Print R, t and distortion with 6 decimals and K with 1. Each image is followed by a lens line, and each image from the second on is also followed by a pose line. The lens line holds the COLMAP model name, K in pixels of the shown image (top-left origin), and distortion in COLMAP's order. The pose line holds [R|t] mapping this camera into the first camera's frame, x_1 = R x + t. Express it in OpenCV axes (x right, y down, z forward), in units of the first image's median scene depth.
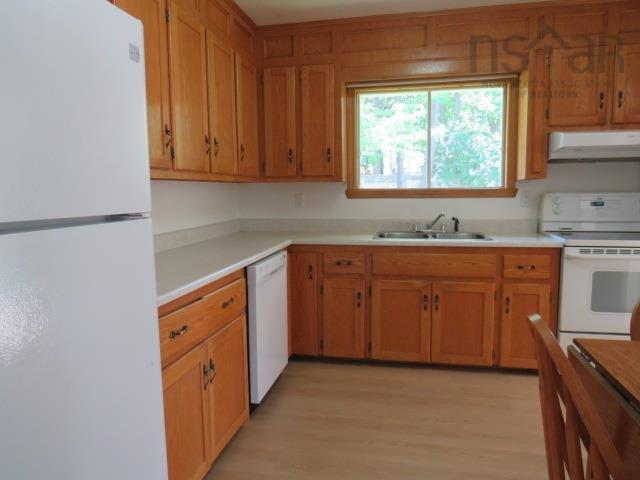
lens RADIAL K [[442.2, 0, 320.0], [0, 442.2, 240.0], [0, 0, 1]] dist [-0.026748, 0.004217]
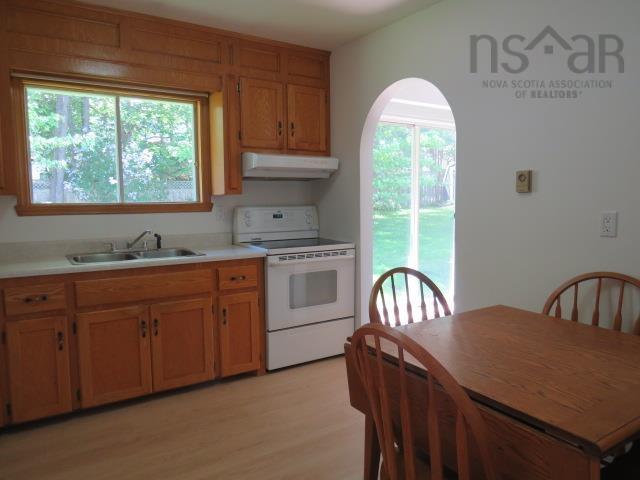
lens RADIAL K [[447.9, 0, 320.0], [0, 447.9, 240.0], [0, 0, 1]] dist [-0.013994, 0.000544]
pose [[0.723804, -0.057676, 0.687591, -0.119728], [0.073373, 0.997284, 0.006416, -0.020971], [-0.686094, 0.045807, 0.726070, 0.067397]]
